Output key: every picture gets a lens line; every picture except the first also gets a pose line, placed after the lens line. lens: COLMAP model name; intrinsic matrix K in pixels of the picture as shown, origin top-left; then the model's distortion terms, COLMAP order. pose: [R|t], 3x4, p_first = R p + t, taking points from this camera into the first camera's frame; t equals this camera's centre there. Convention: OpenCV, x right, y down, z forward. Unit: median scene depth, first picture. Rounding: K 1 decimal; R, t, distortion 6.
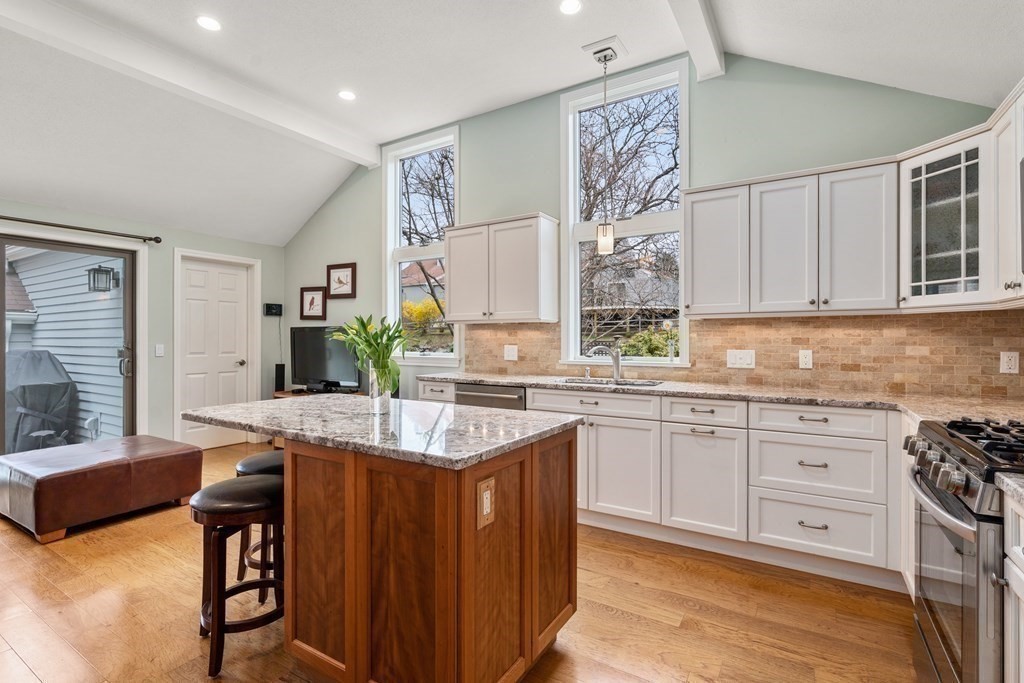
lens RADIAL K [[475.9, 0, 509.7], [0, 475.9, 339.9], [0, 0, 1]] dist [0.002793, 0.000667]
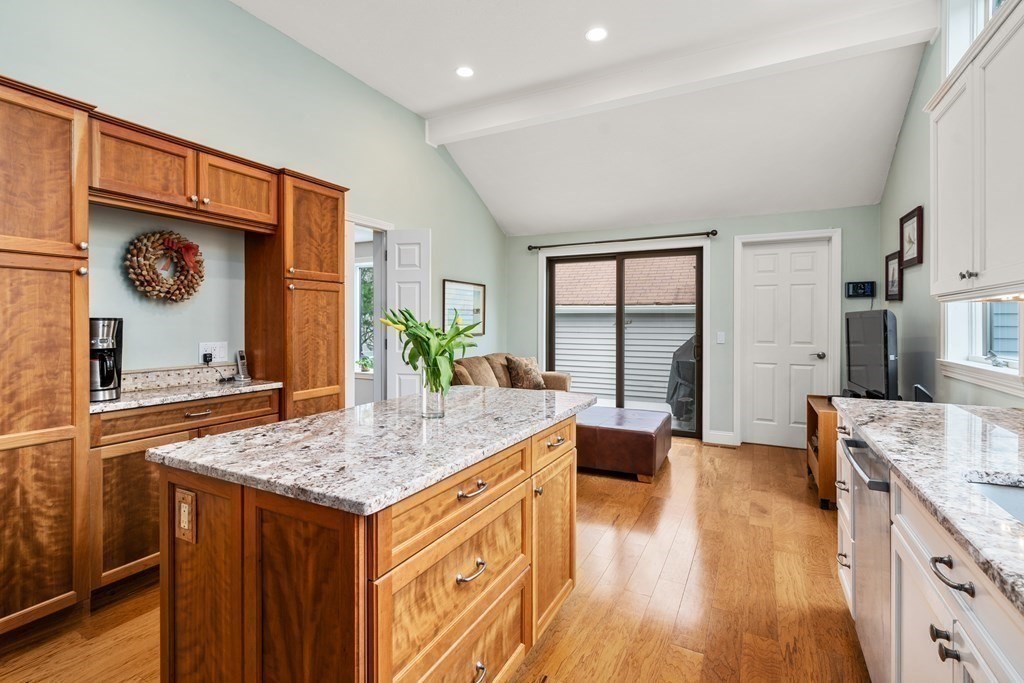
lens RADIAL K [[475.9, 0, 512.7], [0, 475.9, 321.2], [0, 0, 1]] dist [0.002793, 0.000667]
pose [[0.084195, -0.003373, -0.996444, 0.244607], [-0.005467, 0.999978, -0.003847, -0.007387], [0.996434, 0.005772, 0.084175, 0.419663]]
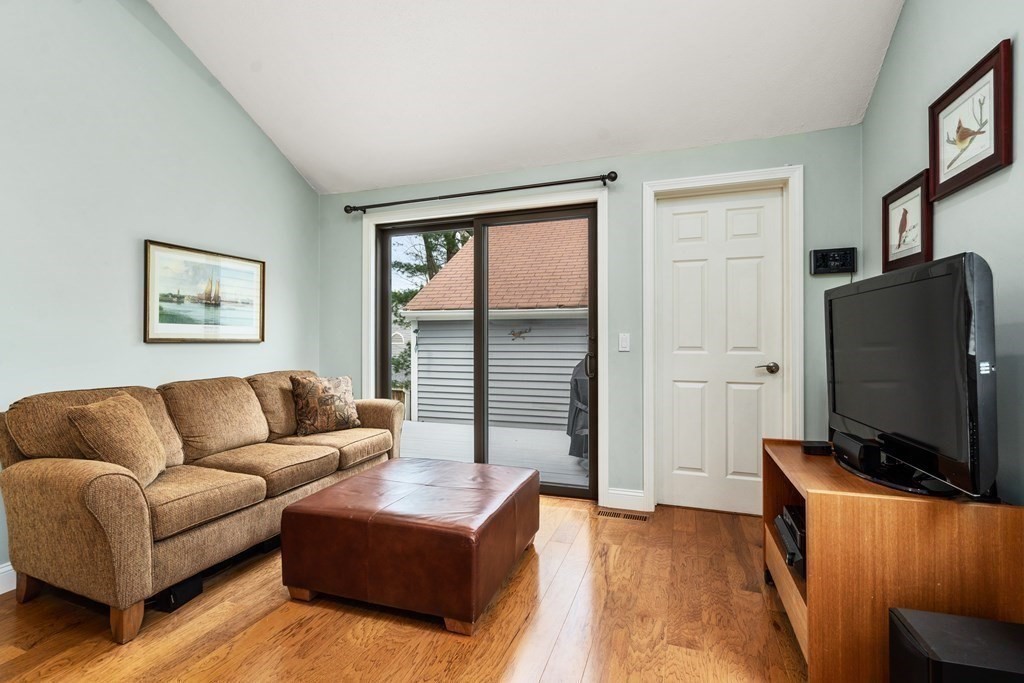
lens RADIAL K [[475.9, 0, 503.6], [0, 475.9, 336.2], [0, 0, 1]] dist [0.002793, 0.000667]
pose [[0.202101, -0.008341, -0.979329, -0.104357], [0.001030, 0.999965, -0.008304, 0.017360], [0.979364, 0.000670, 0.202103, 0.641046]]
